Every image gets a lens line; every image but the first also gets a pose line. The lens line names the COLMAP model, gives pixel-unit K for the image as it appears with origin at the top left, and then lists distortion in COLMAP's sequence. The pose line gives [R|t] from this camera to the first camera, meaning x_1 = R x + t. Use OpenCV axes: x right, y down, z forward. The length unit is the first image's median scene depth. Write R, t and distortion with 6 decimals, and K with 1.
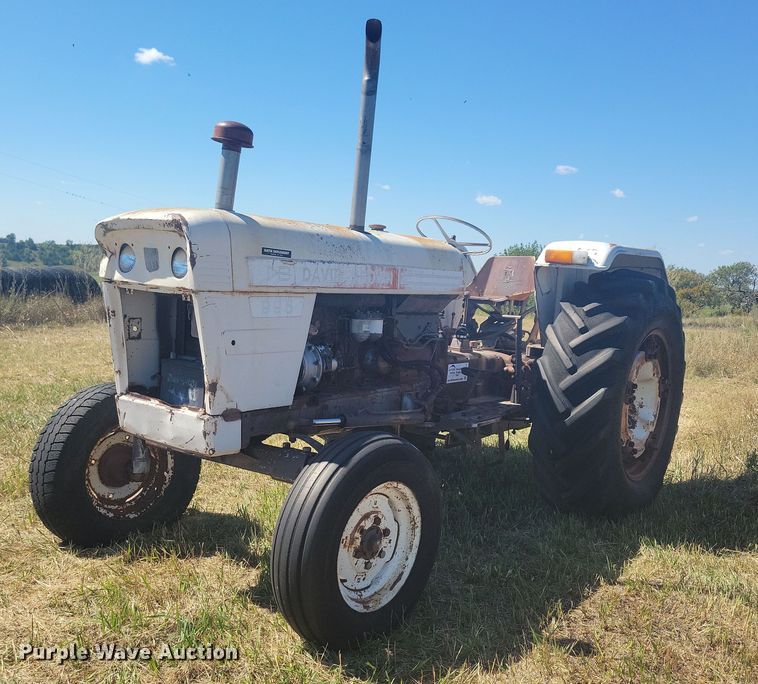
lens RADIAL K [[826.5, 0, 426.2], [0, 826.5, 366.2], [0, 0, 1]] dist [0.024853, 0.012328]
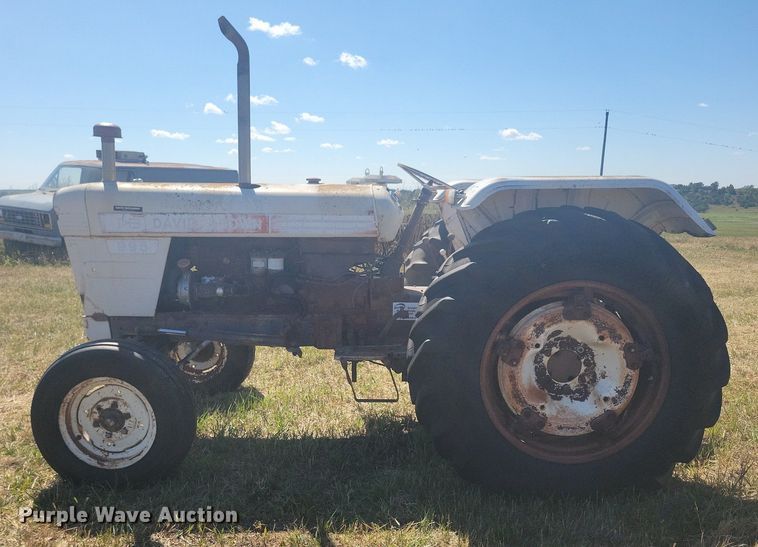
lens RADIAL K [[669.6, 0, 374.8], [0, 669.6, 304.9], [0, 0, 1]] dist [0.044698, -0.003752]
pose [[0.562841, 0.083654, -0.822321, 0.964201], [-0.066012, 0.996237, 0.056165, -0.060269], [0.823925, 0.022671, 0.566245, 0.644088]]
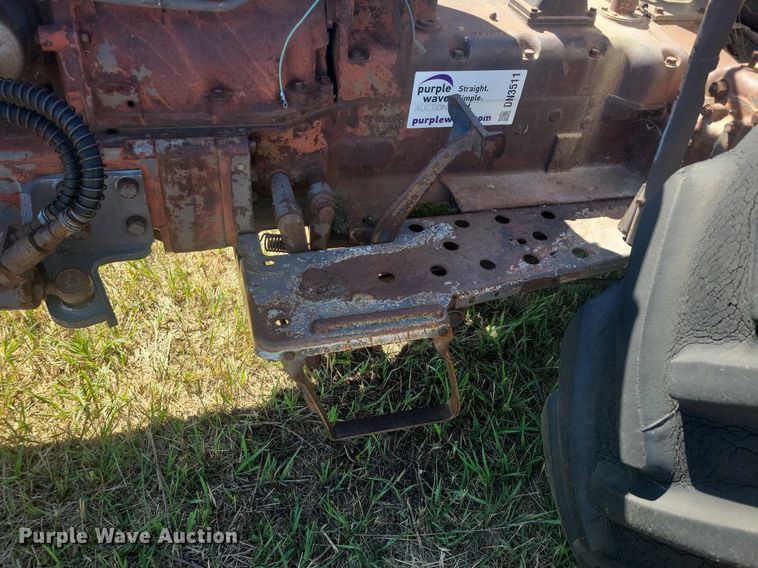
lens RADIAL K [[587.7, 0, 375.1], [0, 587.7, 283.5], [0, 0, 1]] dist [0.060100, -0.038928]
pose [[0.767690, 0.433024, -0.472380, 0.203853], [-0.120109, 0.821312, 0.557692, -0.077361], [0.629465, -0.371397, 0.682523, 1.068962]]
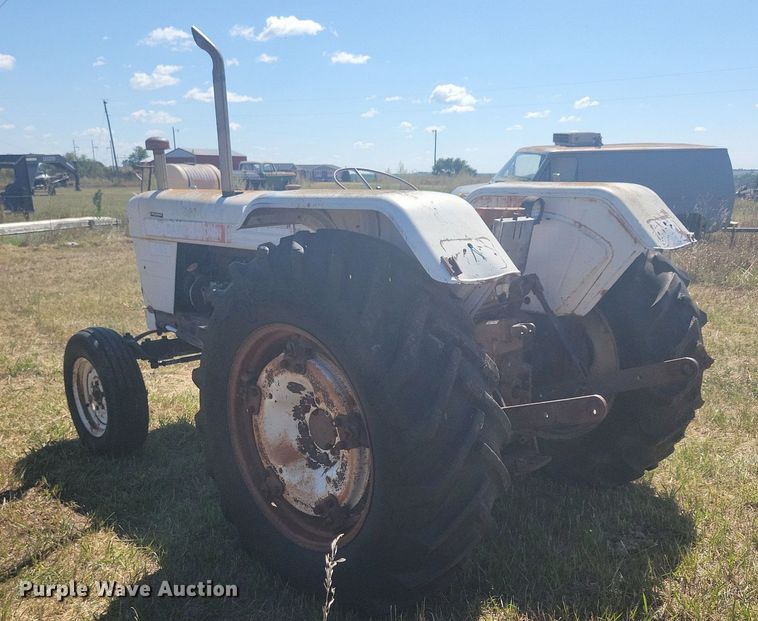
lens RADIAL K [[808.5, 0, 409.4], [0, 808.5, 357.3], [0, 0, 1]] dist [0.042475, 0.002563]
pose [[-0.191187, 0.165629, -0.967479, 1.200770], [-0.111990, 0.975543, 0.189140, -0.204855], [0.975144, 0.144509, -0.167962, 1.652830]]
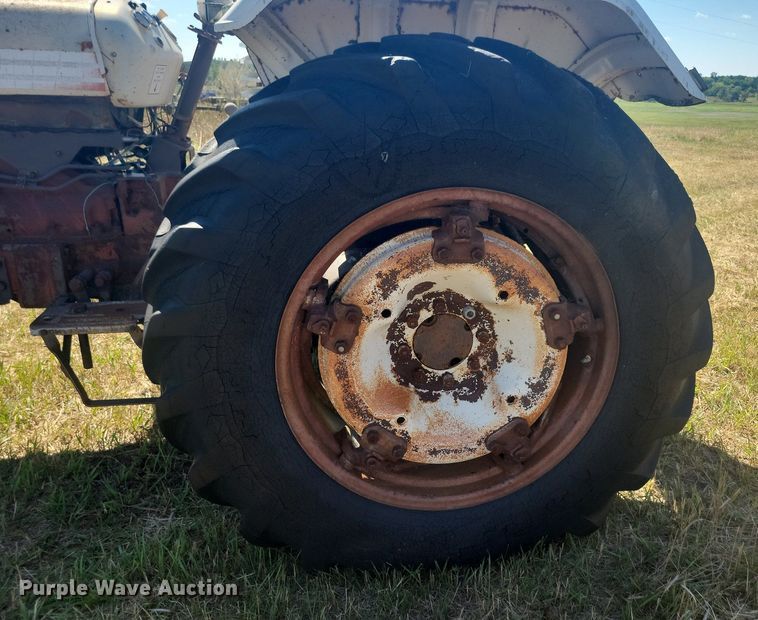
lens RADIAL K [[693.5, 0, 456.6], [0, 693.5, 330.0], [0, 0, 1]] dist [0.036341, -0.021670]
pose [[0.706945, 0.209533, -0.675518, 0.714669], [-0.070854, 0.971285, 0.227124, -0.073071], [0.703711, -0.112701, 0.701491, 1.032296]]
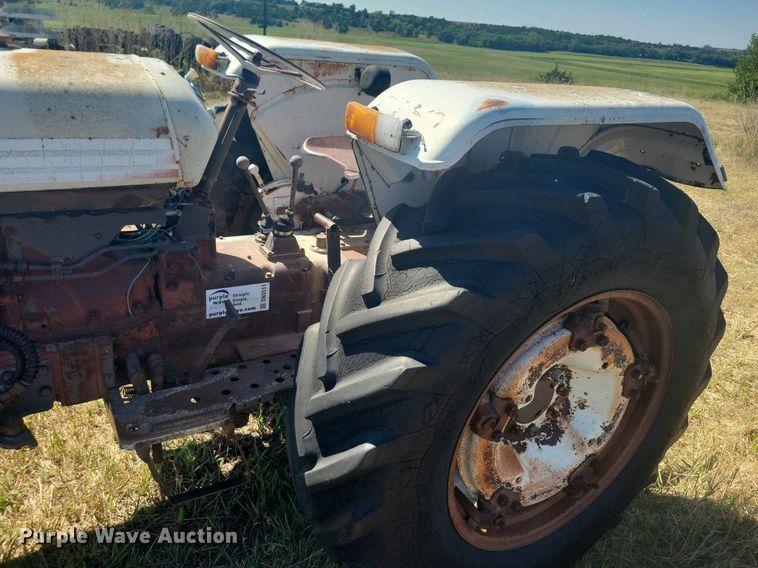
lens RADIAL K [[607.0, 0, 394.0], [0, 607.0, 281.6], [0, 0, 1]] dist [0.052190, -0.050727]
pose [[0.907300, 0.194497, -0.372798, 0.405714], [-0.091346, 0.956588, 0.276758, -0.183918], [0.410443, -0.217049, 0.885679, 0.889627]]
